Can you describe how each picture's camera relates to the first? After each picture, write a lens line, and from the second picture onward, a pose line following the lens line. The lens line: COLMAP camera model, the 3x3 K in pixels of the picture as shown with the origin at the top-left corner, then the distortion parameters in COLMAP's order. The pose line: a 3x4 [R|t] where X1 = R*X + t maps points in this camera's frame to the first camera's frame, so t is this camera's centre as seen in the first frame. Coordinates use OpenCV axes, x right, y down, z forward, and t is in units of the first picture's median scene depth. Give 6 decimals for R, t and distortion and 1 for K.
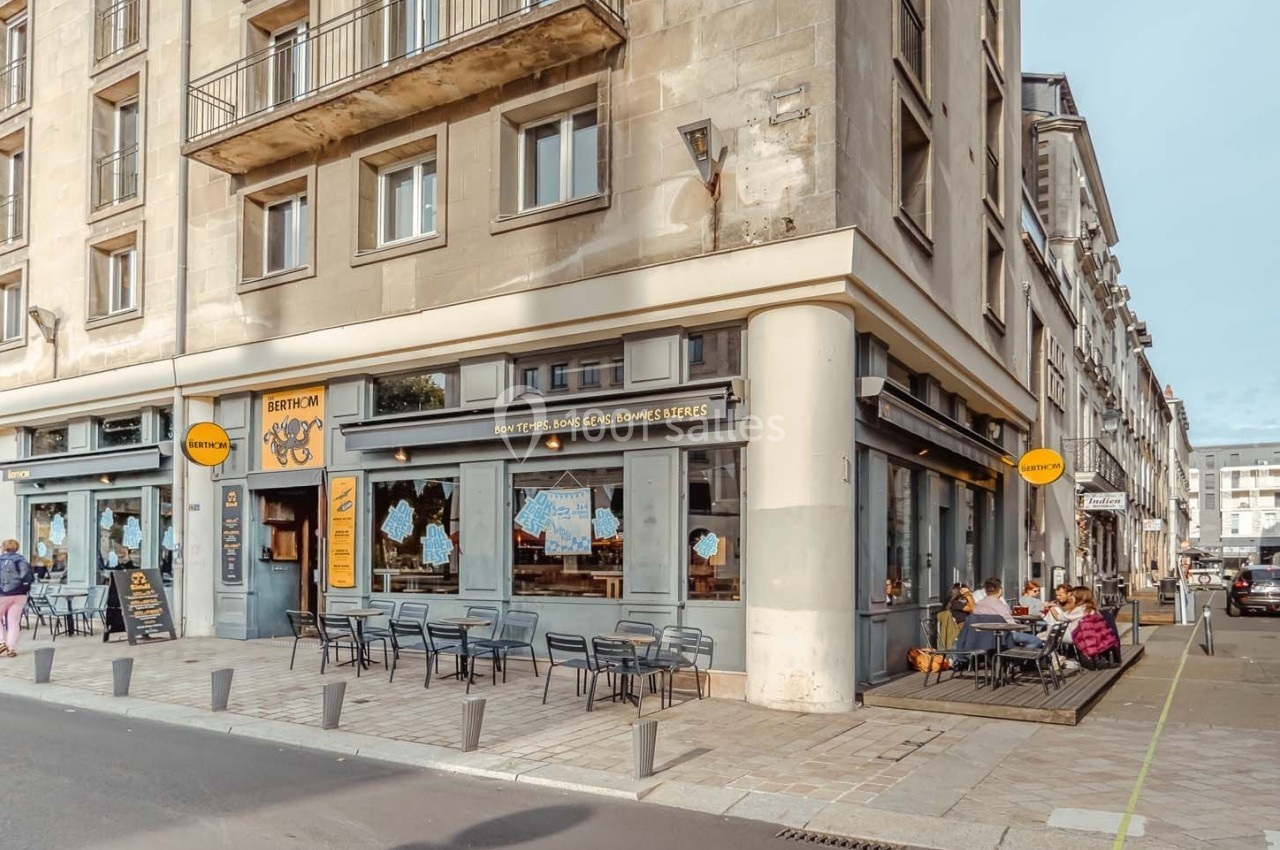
lens RADIAL K [[834.3, 0, 638.1], [0, 834.3, 492.7], [0, 0, 1]] dist [-0.000158, 0.003512]
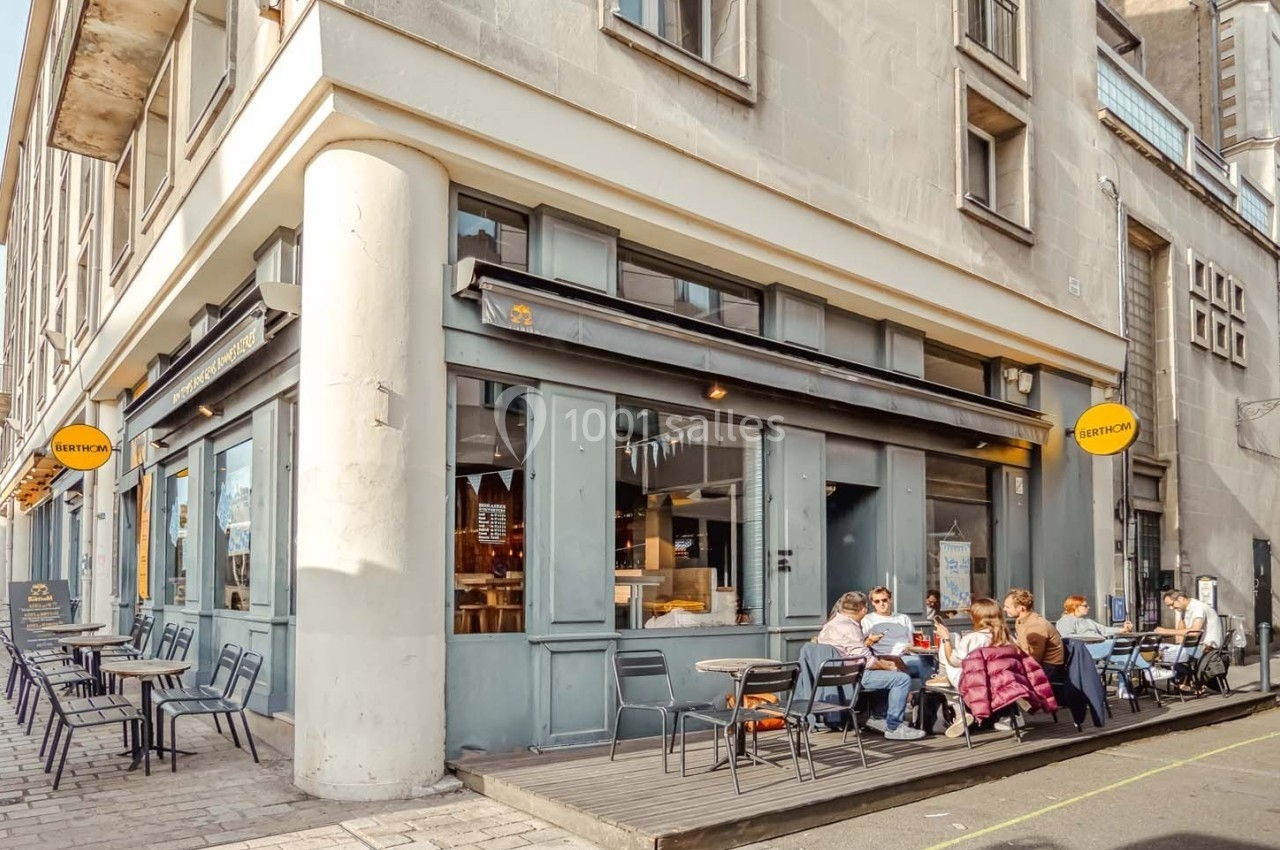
lens RADIAL K [[834.3, 0, 638.1], [0, 834.3, 492.7], [0, 0, 1]] dist [-0.000158, 0.003512]
pose [[0.961284, -0.031737, -0.273725, 0.306884], [0.025544, 0.999331, -0.026159, 0.030271], [0.274373, 0.018154, 0.961452, 0.236257]]
